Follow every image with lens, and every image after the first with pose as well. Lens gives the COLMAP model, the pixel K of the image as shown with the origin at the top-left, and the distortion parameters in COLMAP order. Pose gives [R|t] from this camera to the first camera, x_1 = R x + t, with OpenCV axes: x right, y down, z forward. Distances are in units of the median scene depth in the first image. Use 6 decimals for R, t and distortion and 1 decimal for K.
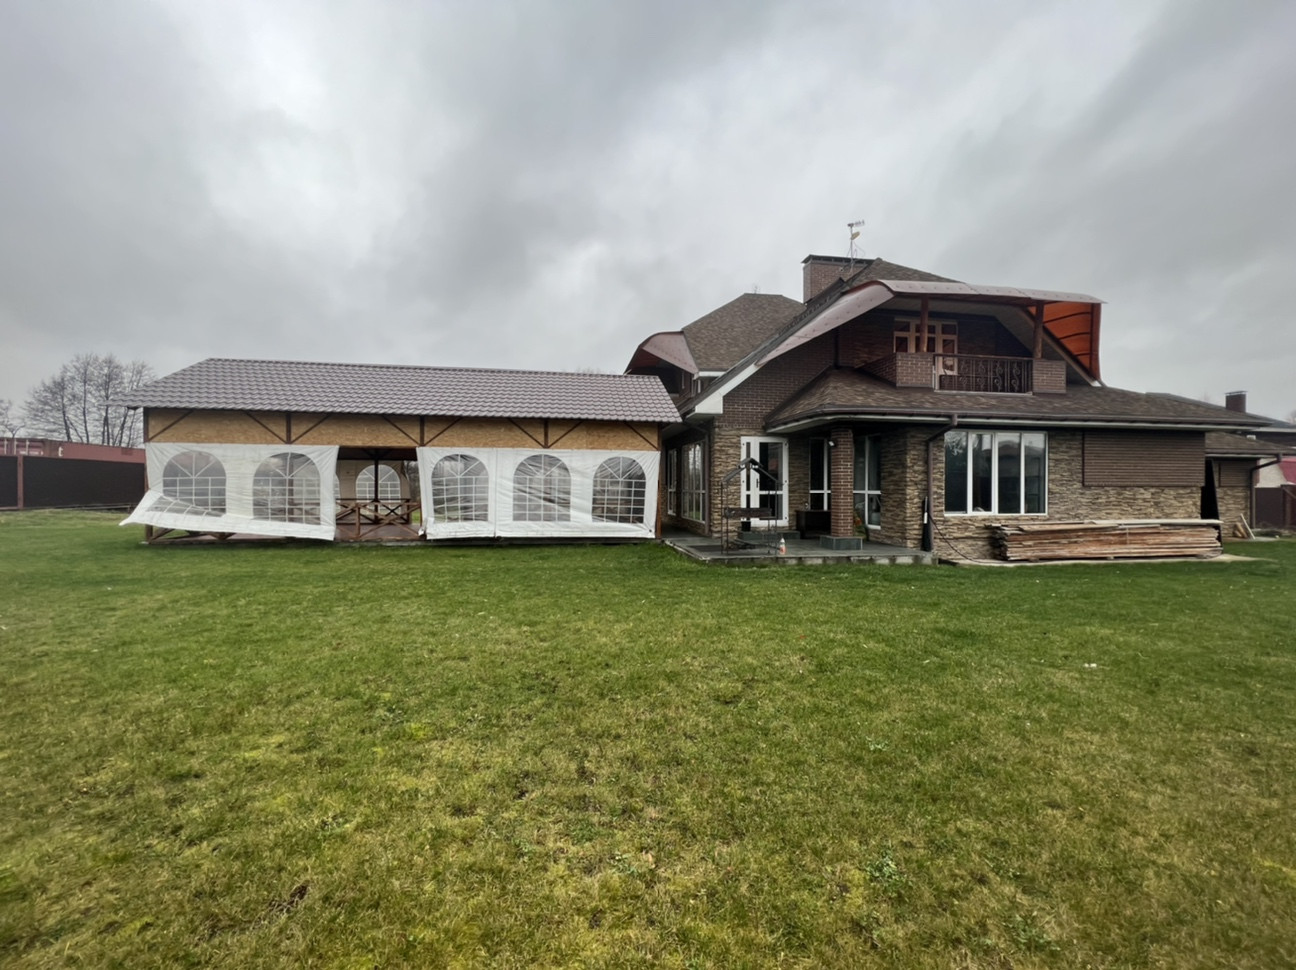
lens RADIAL K [[519.8, 0, 644.9], [0, 519.8, 489.3], [0, 0, 1]] dist [-0.001169, 0.000548]
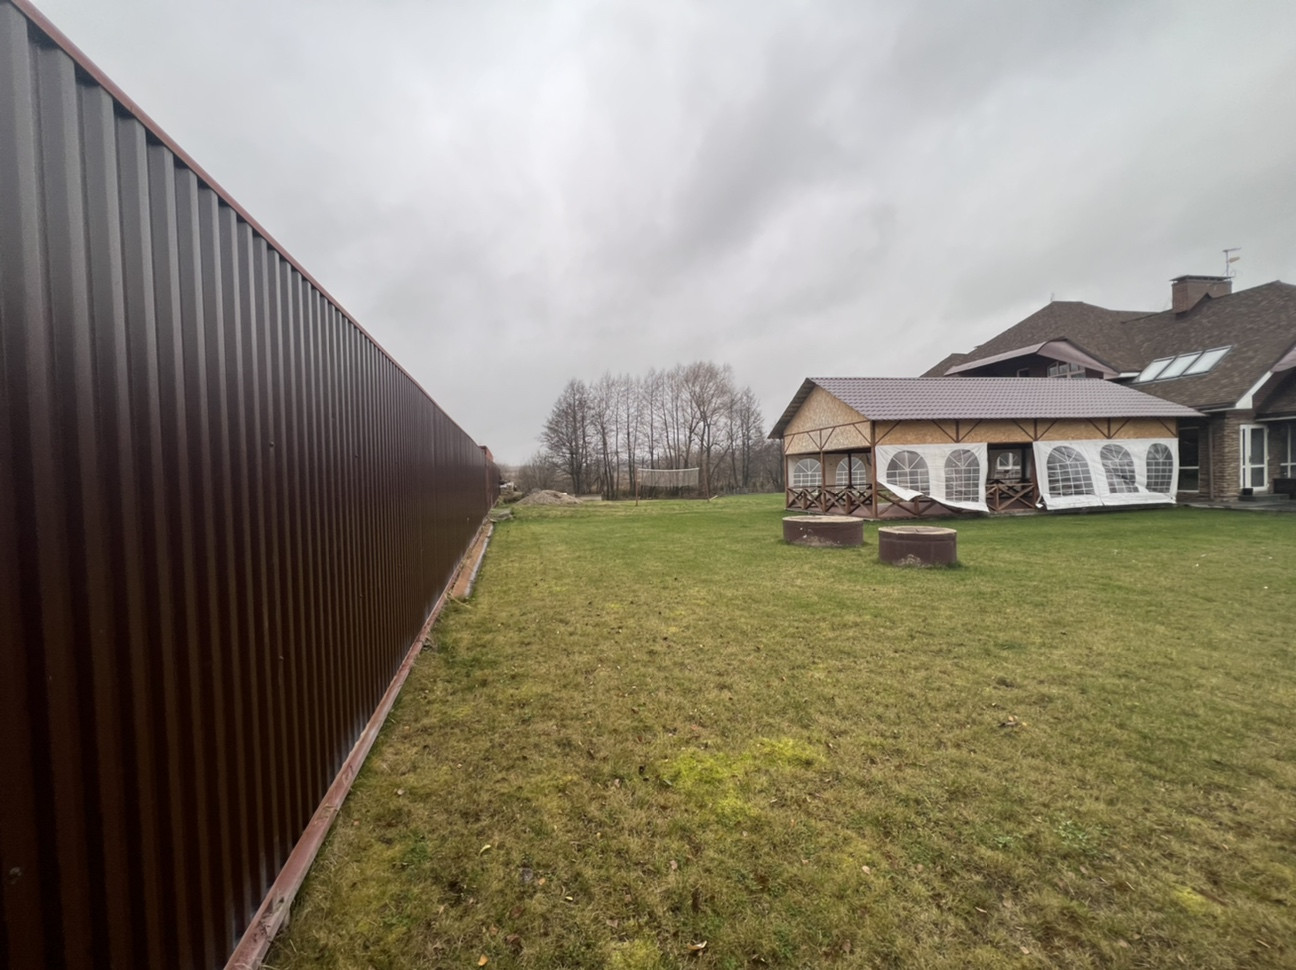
lens RADIAL K [[519.8, 0, 642.1], [0, 519.8, 485.8], [0, 0, 1]] dist [-0.001169, 0.000548]
pose [[0.998878, -0.038598, 0.027454, -1.664592], [0.038069, 0.999084, 0.019546, -0.035985], [-0.028183, -0.018479, 0.999432, -0.345891]]
